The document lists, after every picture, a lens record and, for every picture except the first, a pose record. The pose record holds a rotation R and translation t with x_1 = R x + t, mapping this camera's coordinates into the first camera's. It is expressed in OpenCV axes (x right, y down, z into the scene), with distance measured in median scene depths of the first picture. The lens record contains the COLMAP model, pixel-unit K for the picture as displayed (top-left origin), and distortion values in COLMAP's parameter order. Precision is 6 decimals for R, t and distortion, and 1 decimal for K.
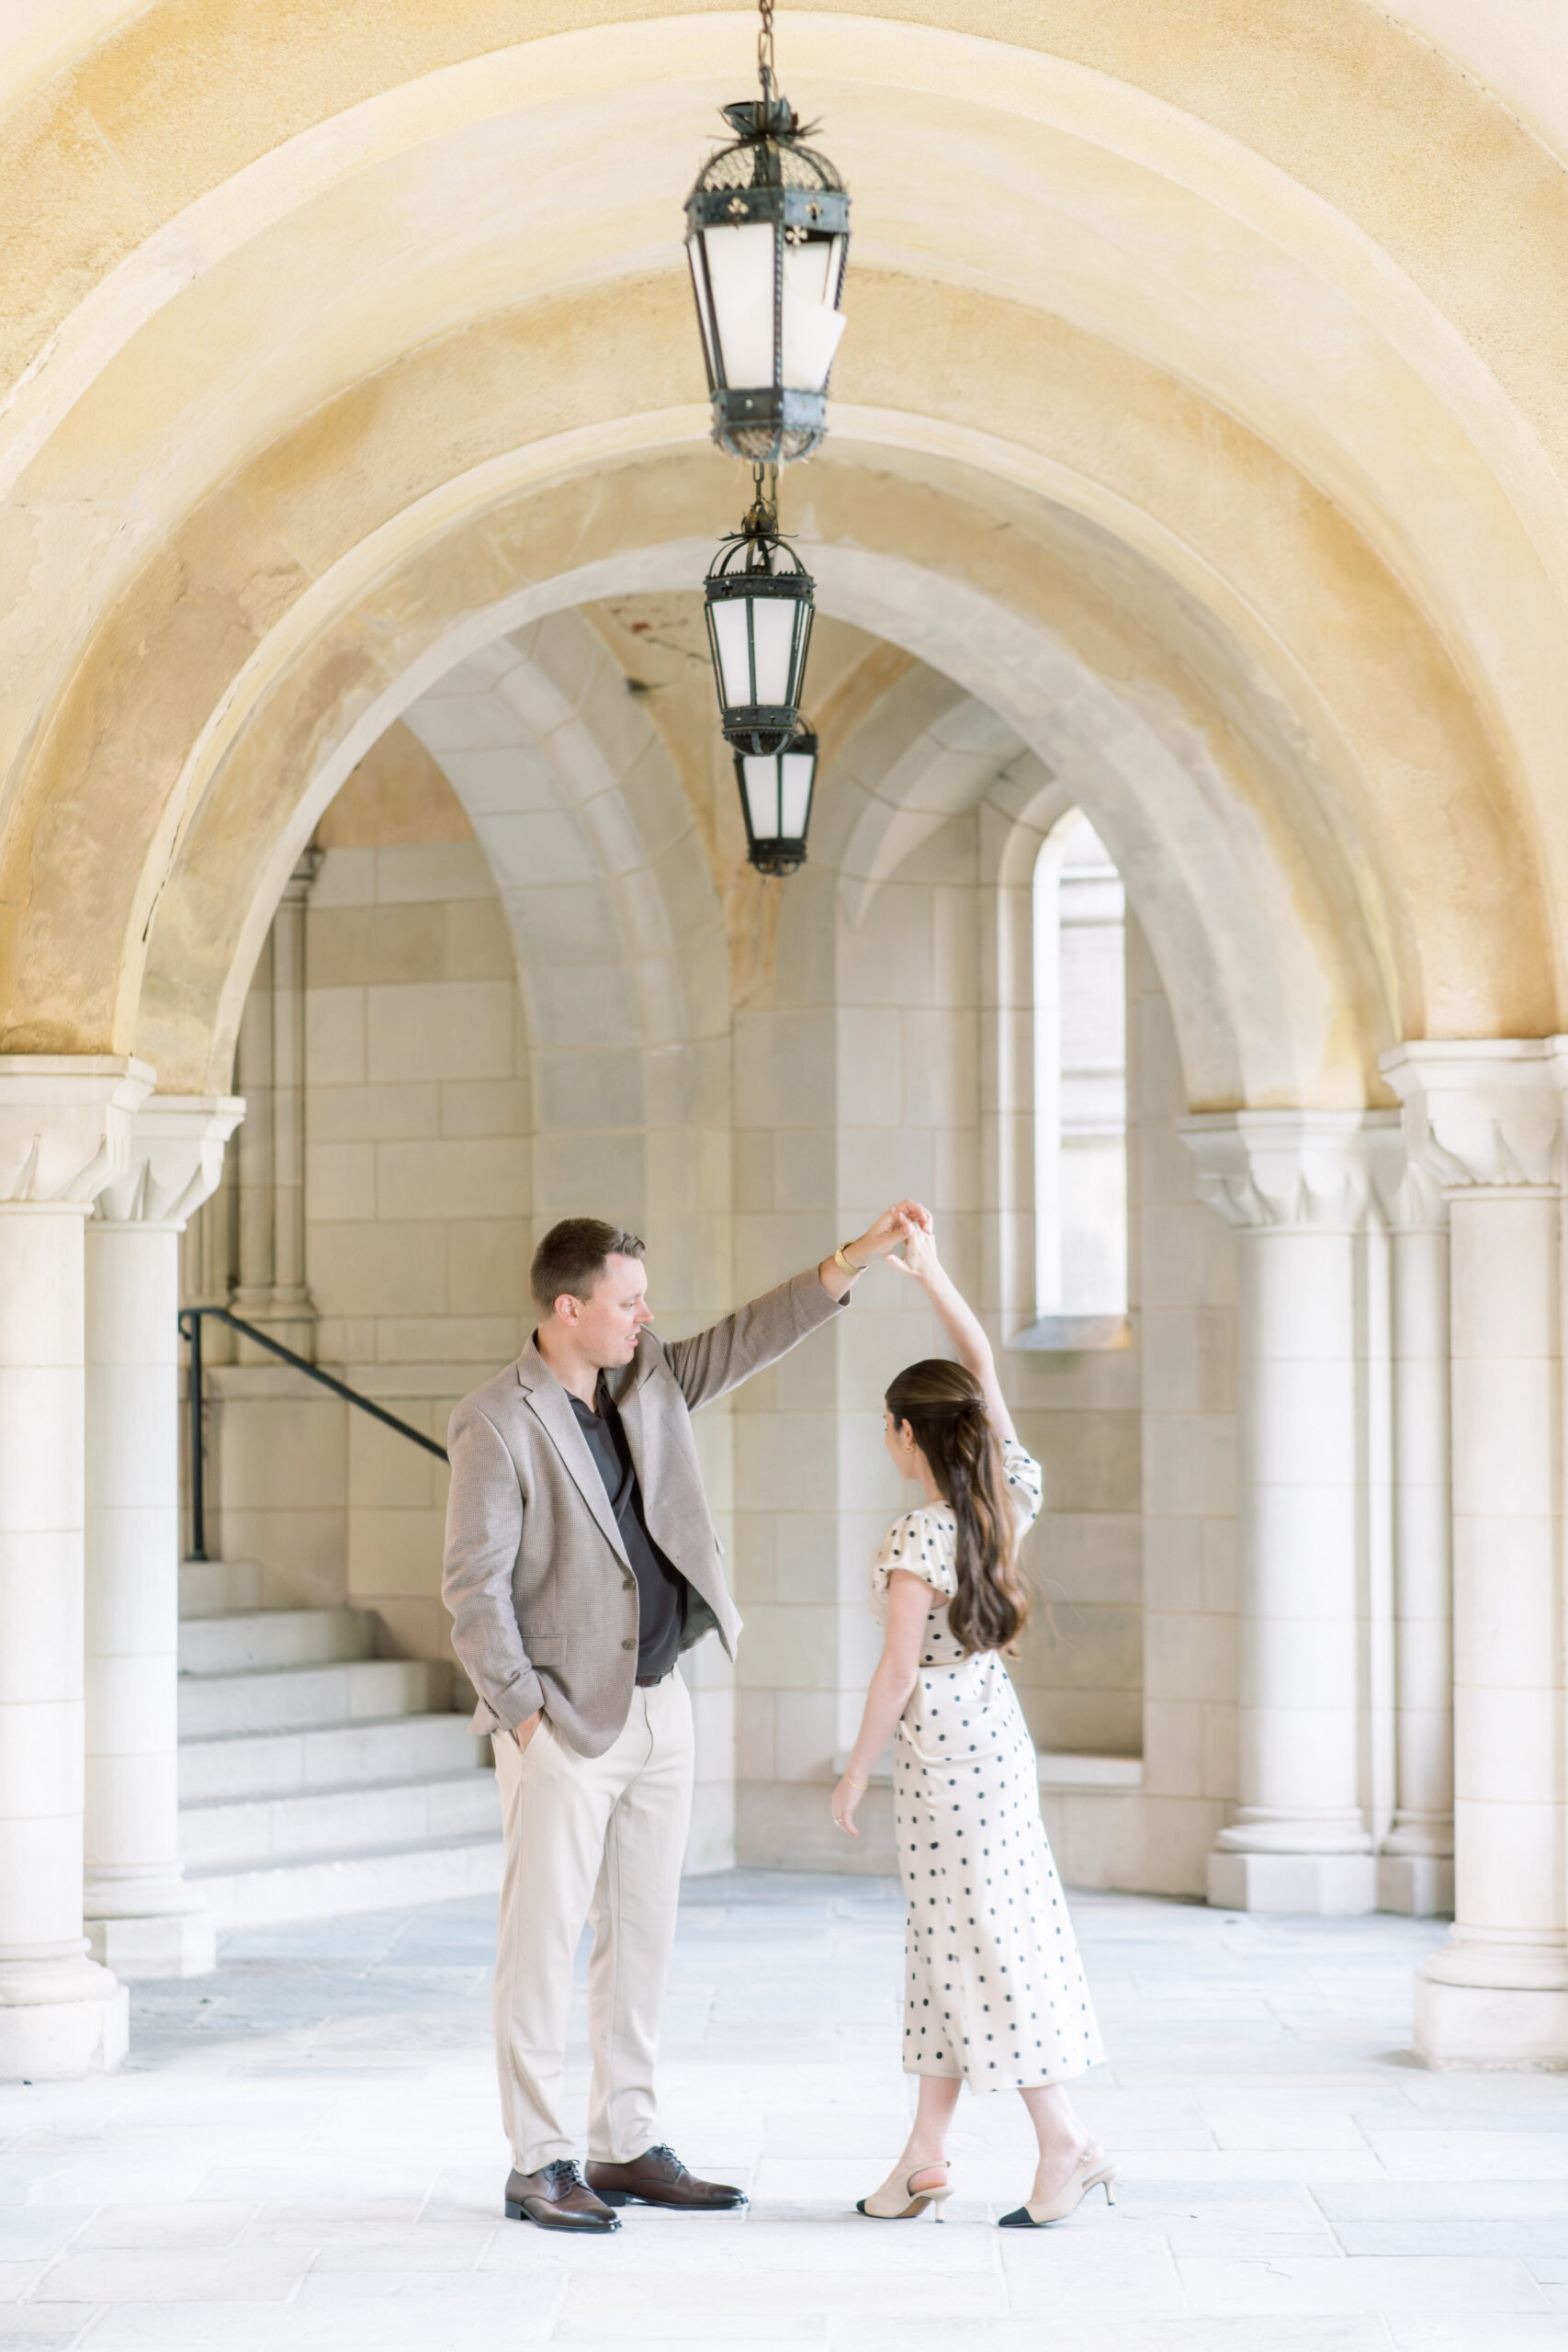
lens RADIAL K [[9194.4, 0, 788.0], [0, 9194.4, 1152.9], [0, 0, 1]] dist [0.724060, 0.000000]
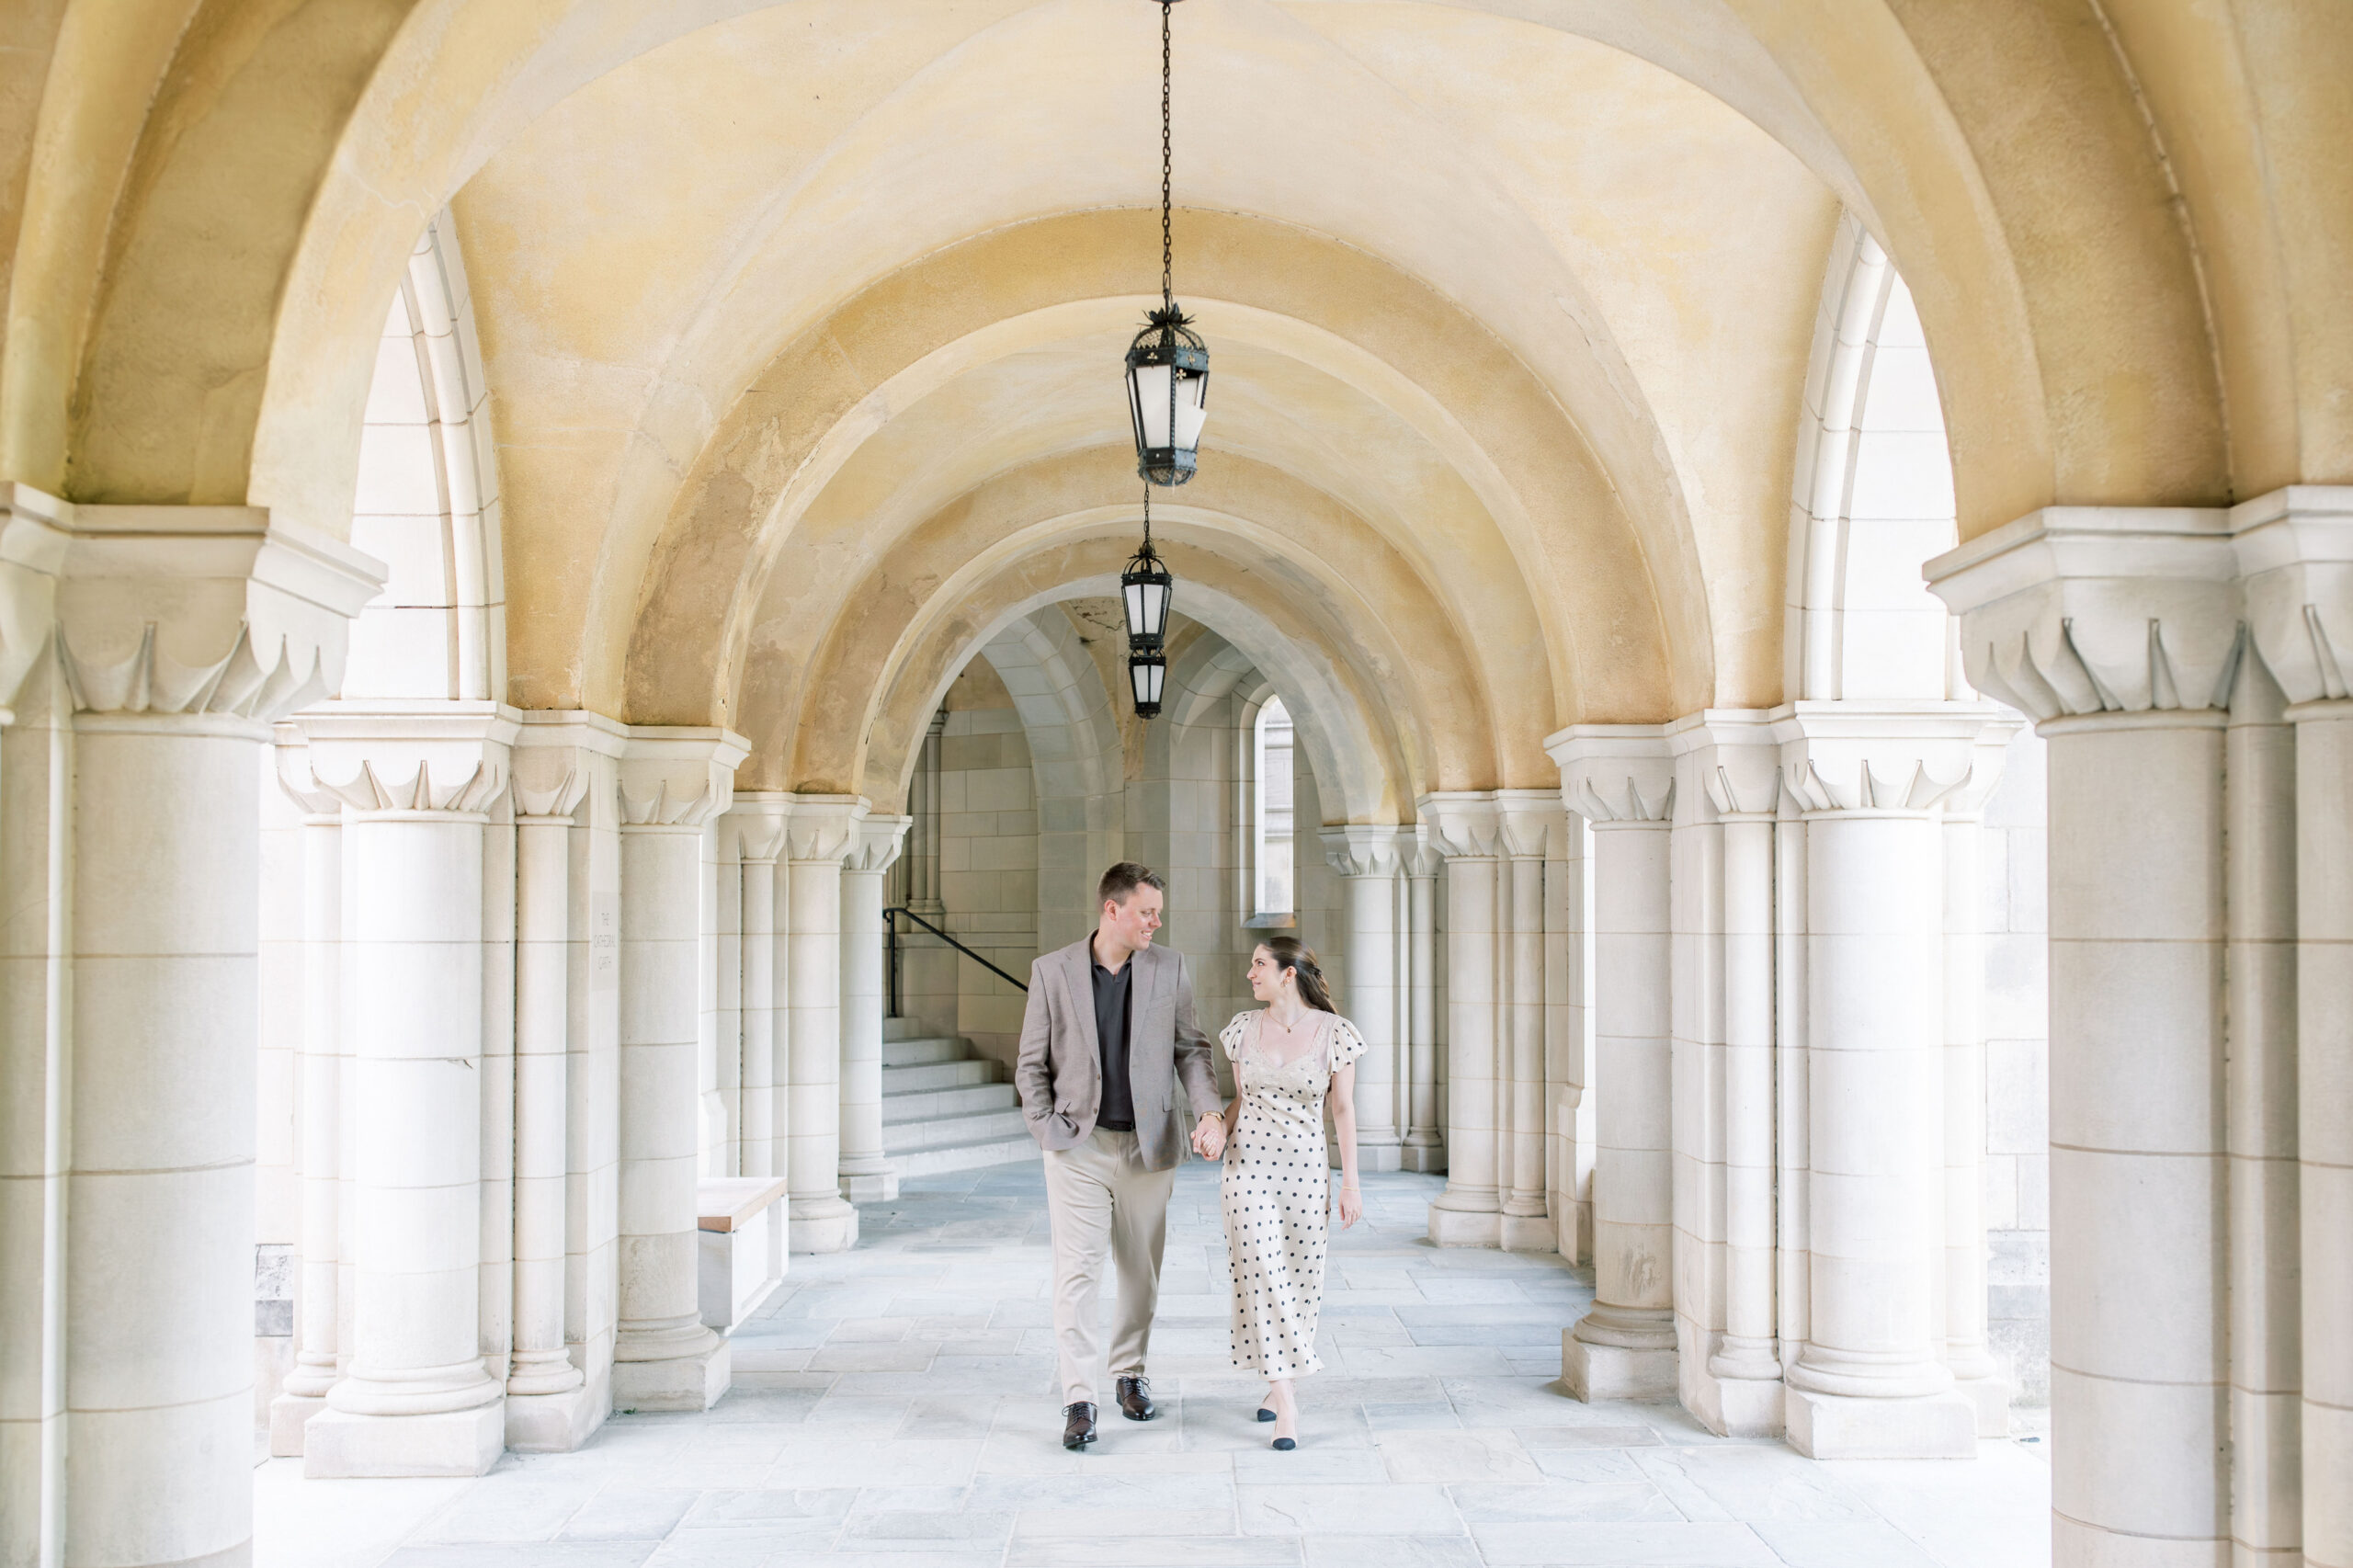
lens RADIAL K [[2718.7, 0, 1221.1], [0, 2718.7, 865.0], [0, 0, 1]] dist [0.000181, 0.000000]
pose [[0.998982, 0.005195, 0.044808, -0.013077], [-0.005266, 0.999985, 0.001476, 0.004848], [-0.044799, -0.001710, 0.998995, 0.333109]]
